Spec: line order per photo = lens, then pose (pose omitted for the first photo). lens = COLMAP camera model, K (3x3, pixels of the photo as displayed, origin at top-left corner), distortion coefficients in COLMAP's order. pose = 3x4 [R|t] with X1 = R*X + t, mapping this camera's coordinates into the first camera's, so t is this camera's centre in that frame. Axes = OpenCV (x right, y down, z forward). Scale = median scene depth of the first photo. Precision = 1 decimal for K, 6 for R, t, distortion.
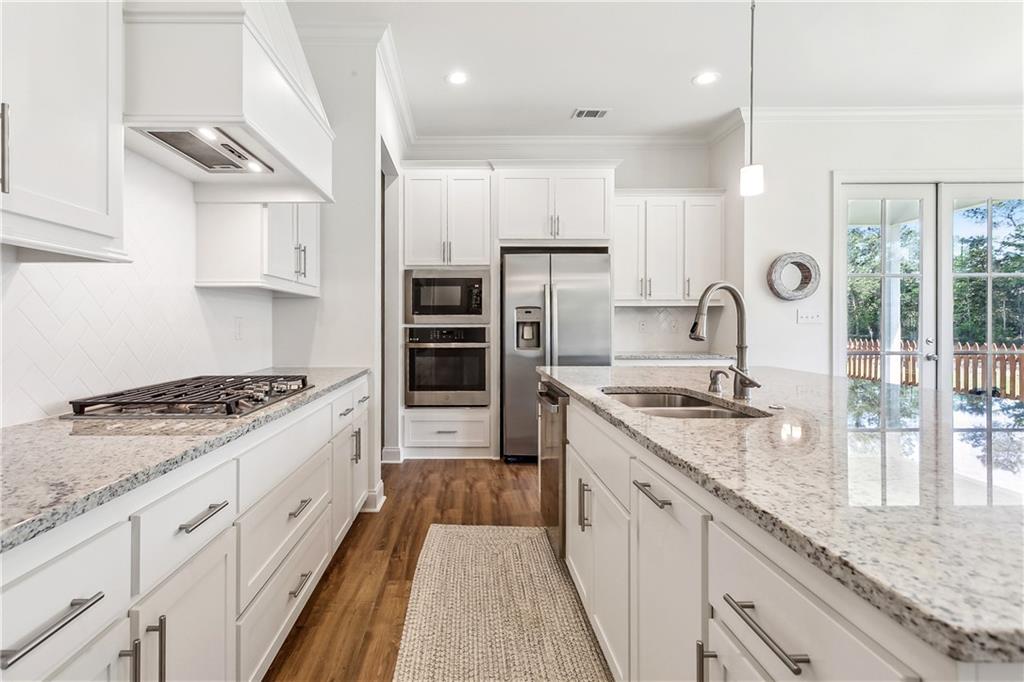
lens RADIAL K [[499.1, 0, 512.7], [0, 499.1, 323.4], [0, 0, 1]] dist [0.000868, 0.000191]
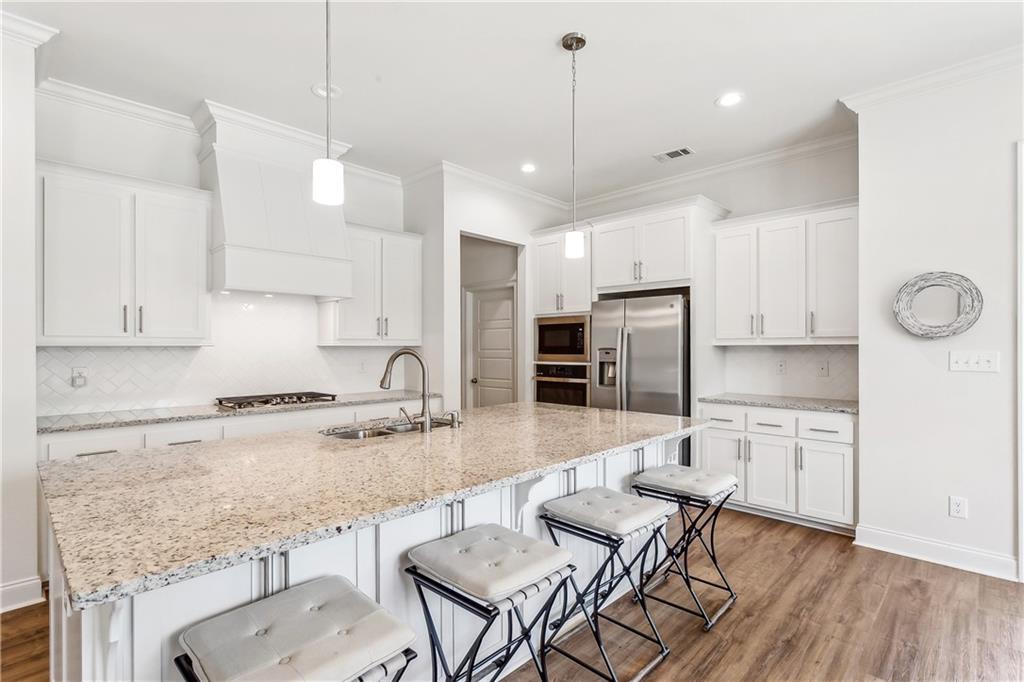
lens RADIAL K [[491.3, 0, 511.1], [0, 491.3, 347.5], [0, 0, 1]] dist [0.001037, 0.000467]
pose [[0.724663, -0.001410, -0.689102, 0.598007], [0.000762, 0.999999, -0.001245, -0.032059], [0.689103, 0.000377, 0.724664, 0.059740]]
